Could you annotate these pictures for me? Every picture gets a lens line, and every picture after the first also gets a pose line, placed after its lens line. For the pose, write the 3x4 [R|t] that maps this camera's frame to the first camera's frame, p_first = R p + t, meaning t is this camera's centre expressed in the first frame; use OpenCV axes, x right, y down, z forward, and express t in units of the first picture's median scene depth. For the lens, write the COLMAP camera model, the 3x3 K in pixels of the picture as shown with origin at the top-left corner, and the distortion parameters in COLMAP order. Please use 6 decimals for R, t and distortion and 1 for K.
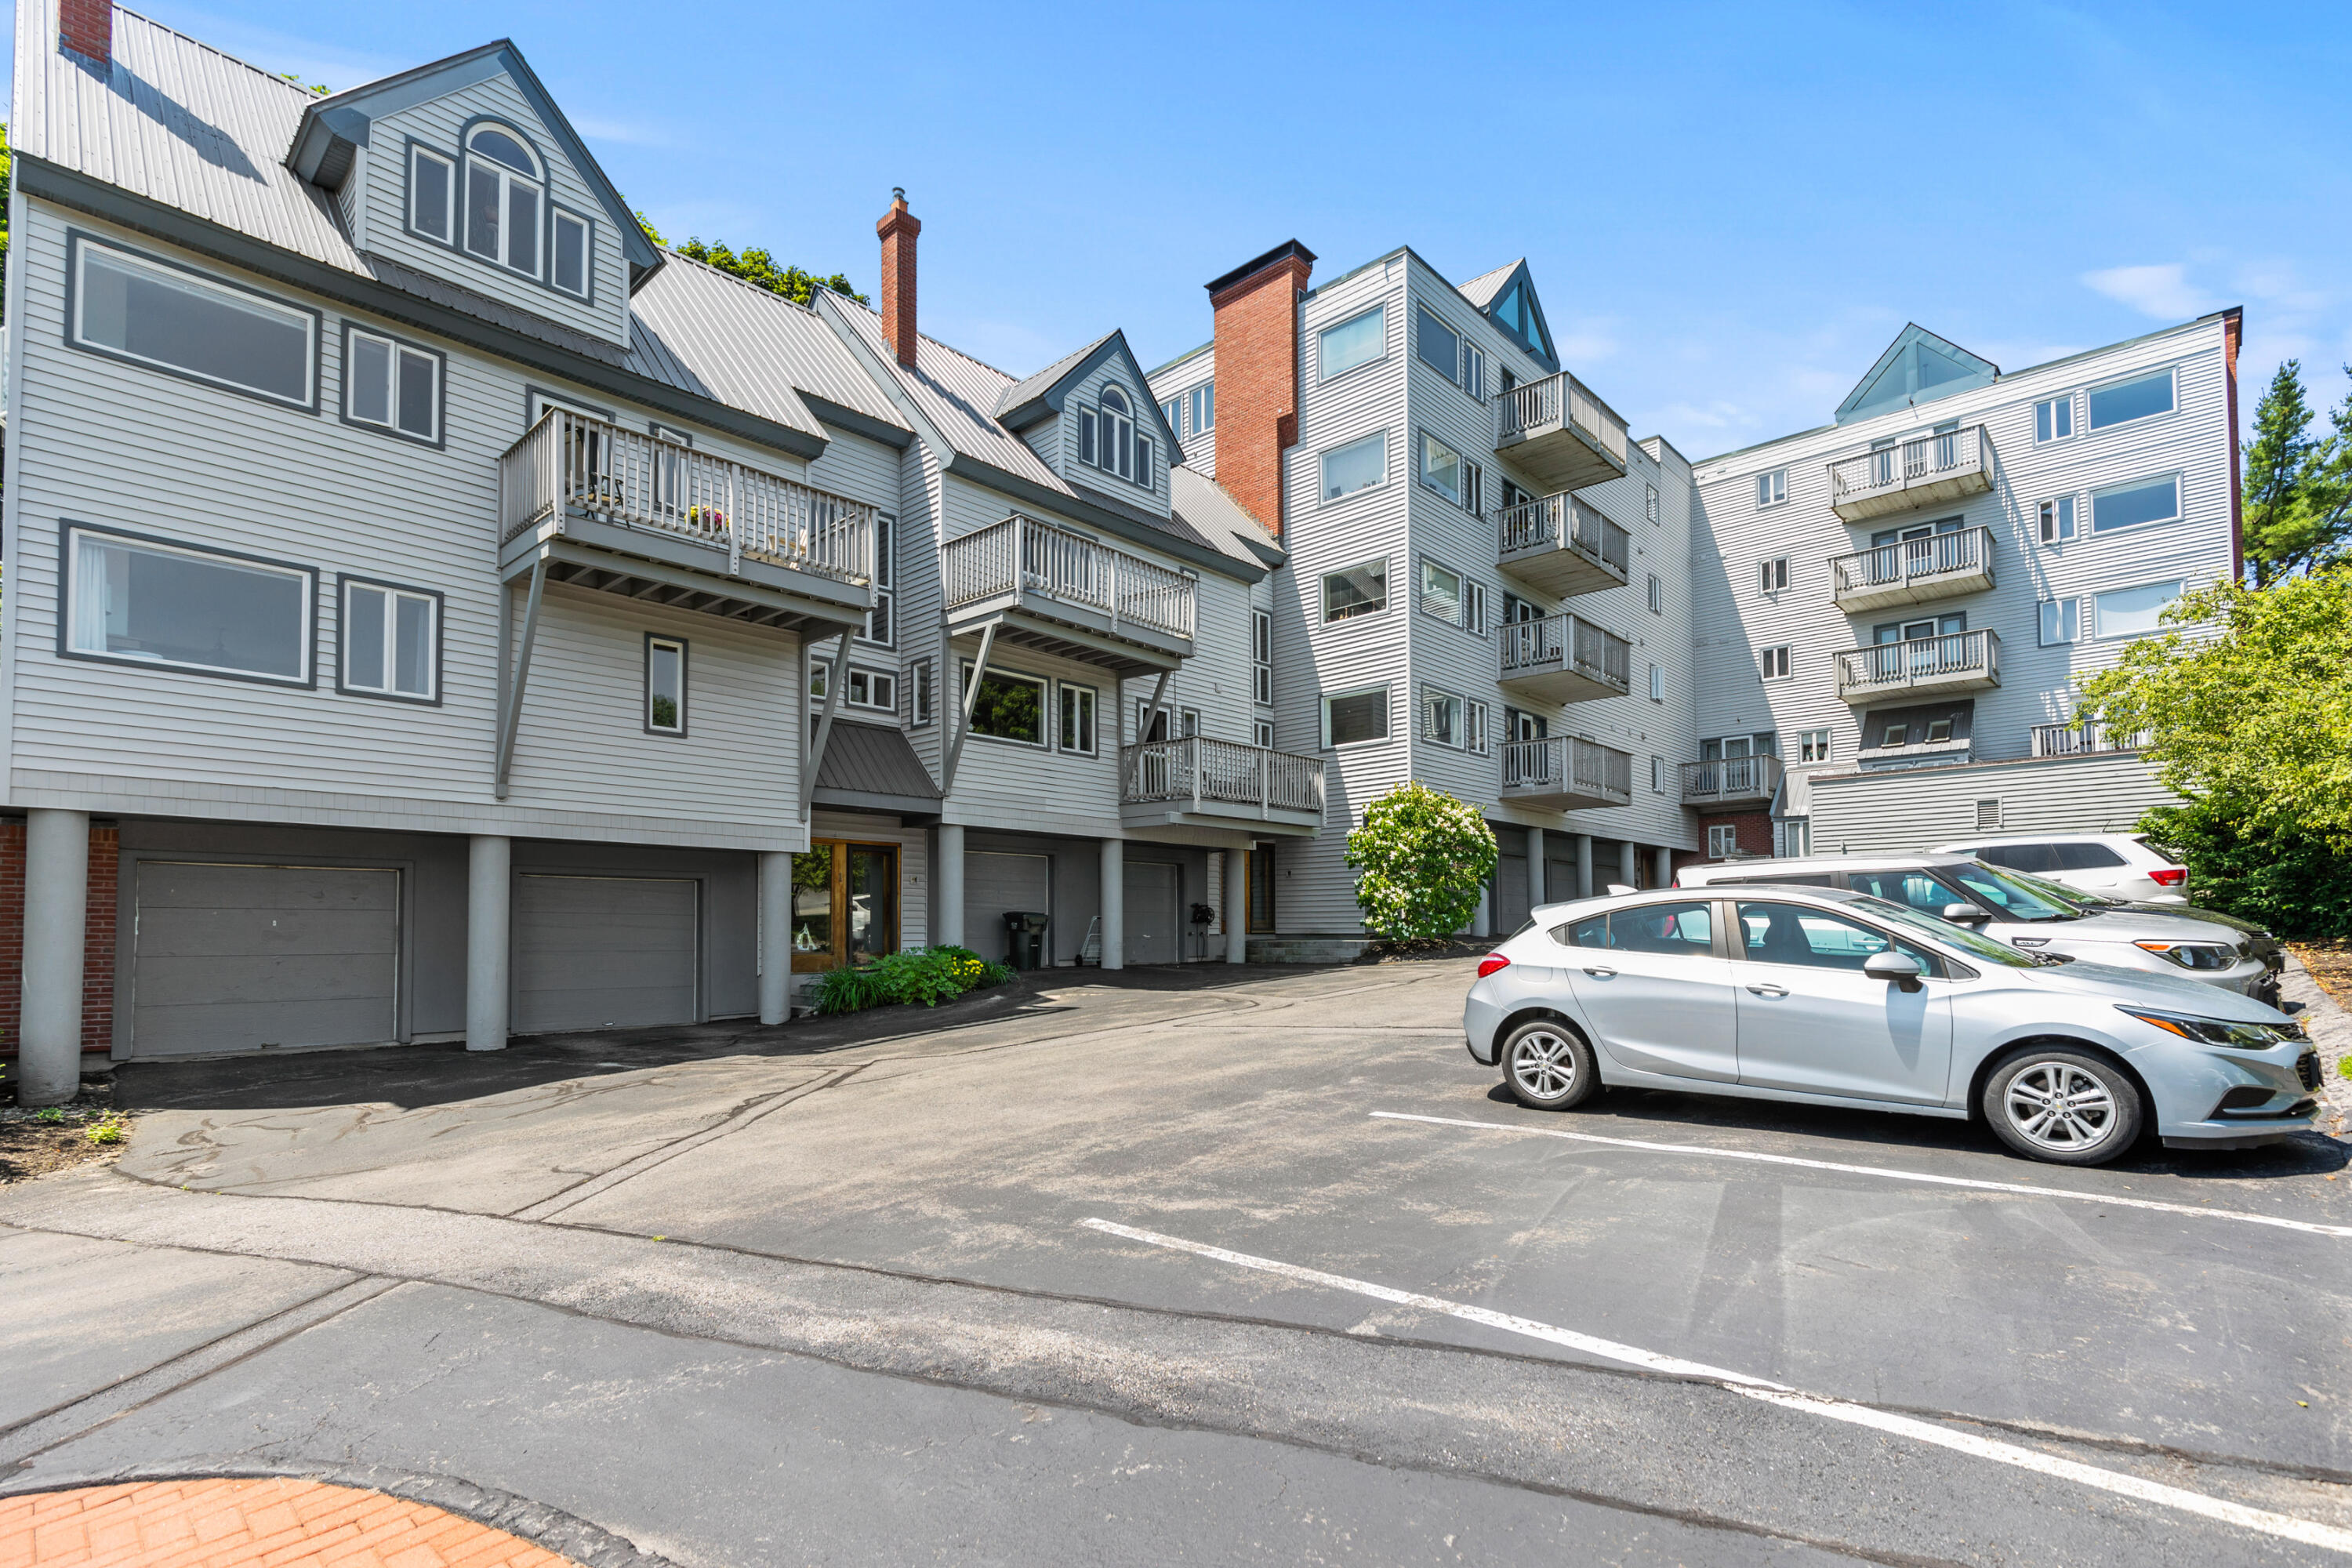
lens RADIAL K [[1065.9, 0, 1176.2], [0, 1065.9, 898.0], [0, 0, 1]] dist [-0.003170, -0.000610]
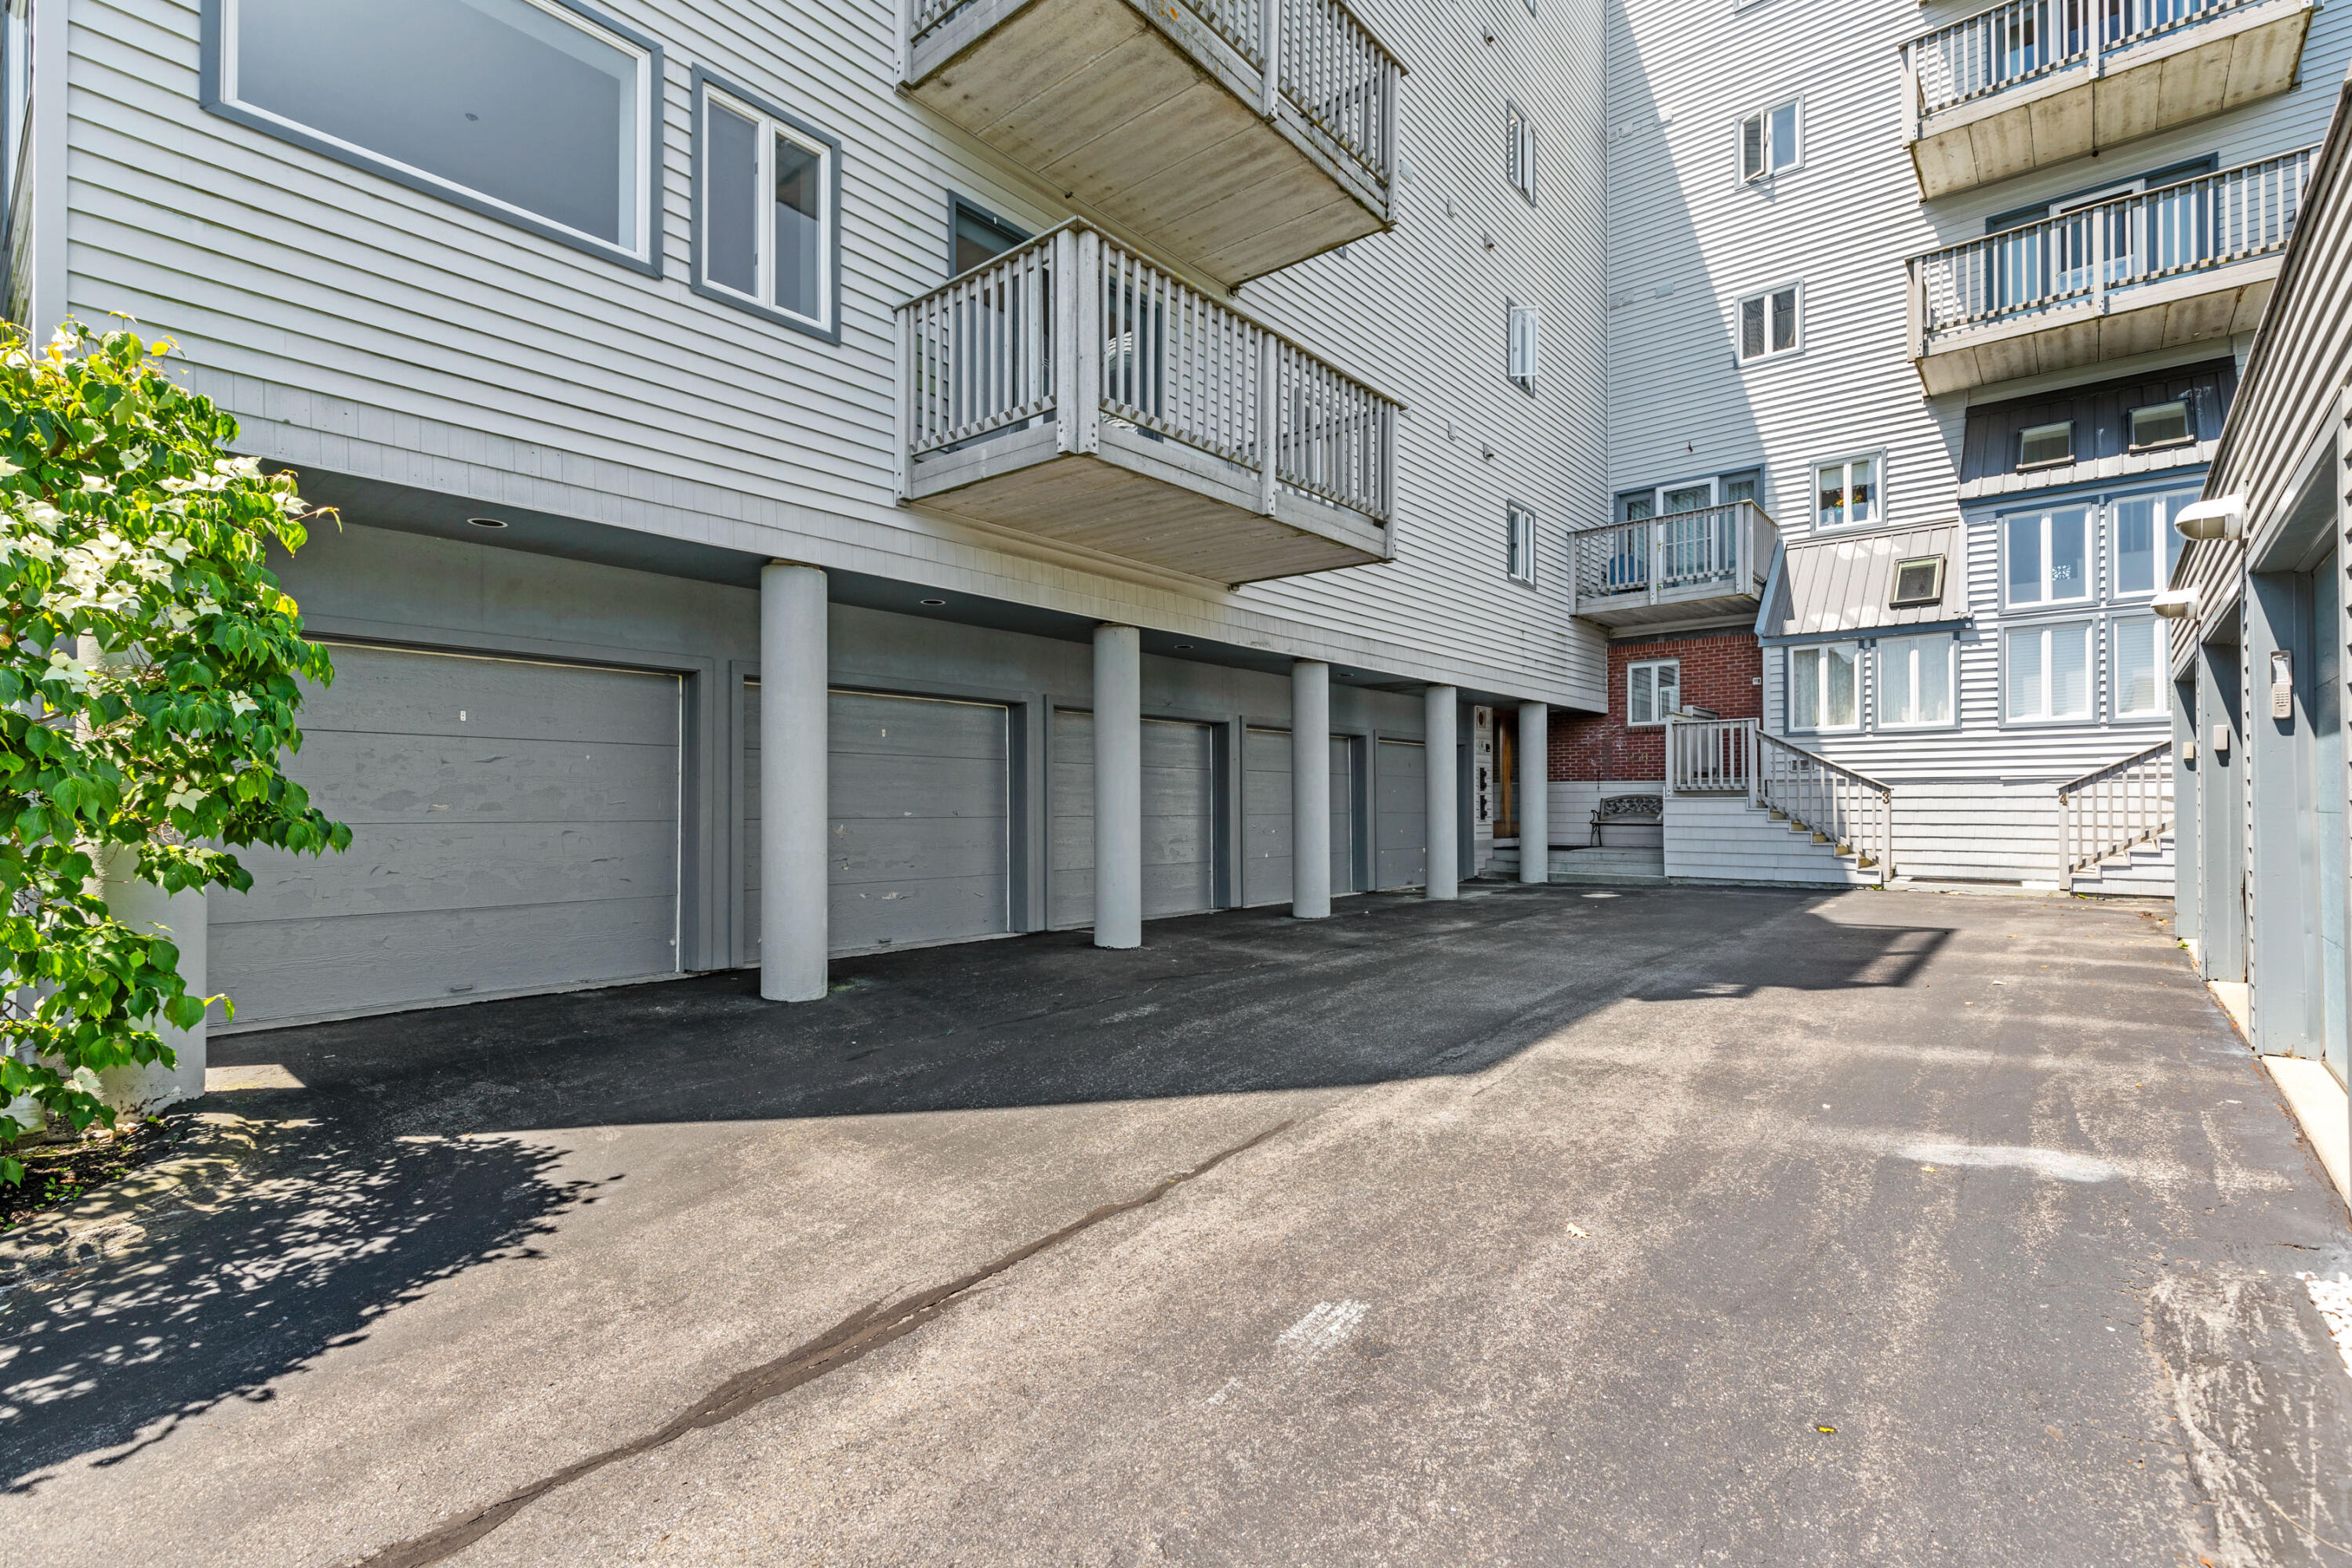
lens RADIAL K [[1064.6, 0, 1187.9], [0, 1064.6, 796.4], [0, 0, 1]] dist [0.011515, -0.002630]
pose [[0.997095, 0.001703, 0.076155, 0.268379], [-0.003662, 0.999666, 0.025588, -0.016631], [-0.076086, -0.025793, 0.996768, 0.540135]]
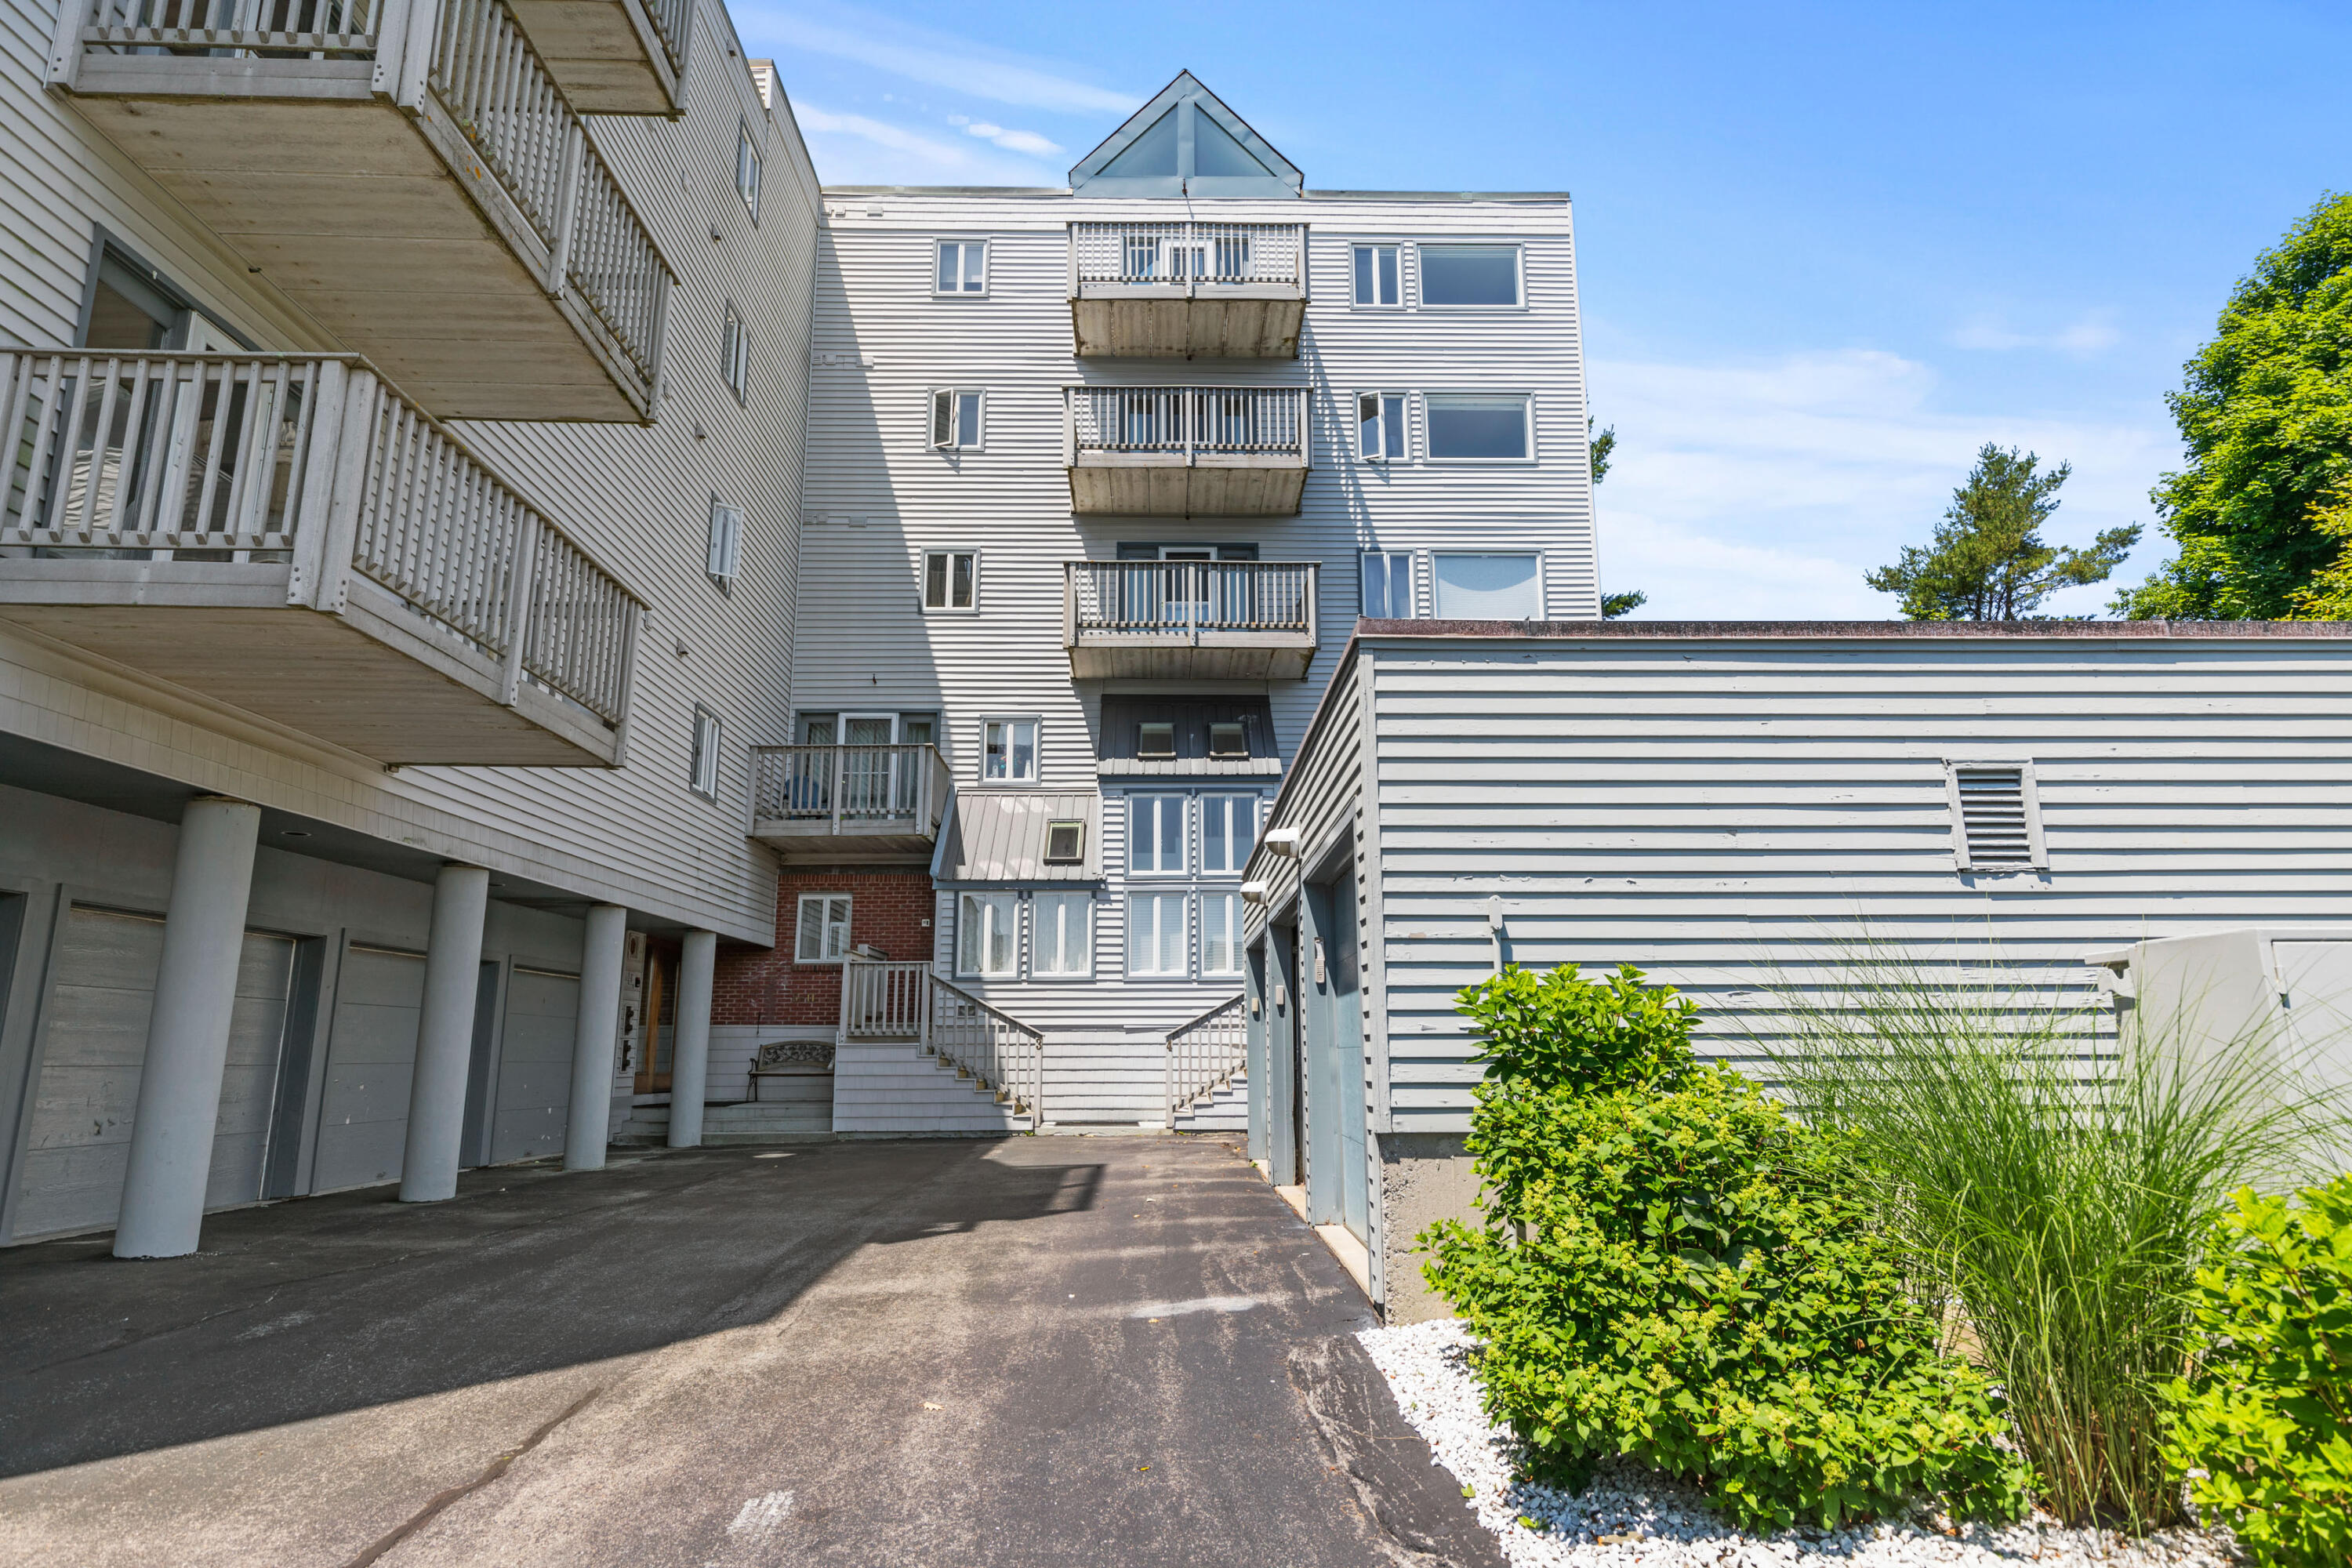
lens RADIAL K [[1291.4, 0, 1191.5], [0, 1291.4, 785.8], [0, 0, 1]] dist [0.004890, -0.000693]
pose [[0.698757, 0.145822, 0.700339, 0.232844], [-0.022563, 0.983009, -0.182166, -0.015525], [-0.715003, 0.111488, 0.690175, 0.516856]]
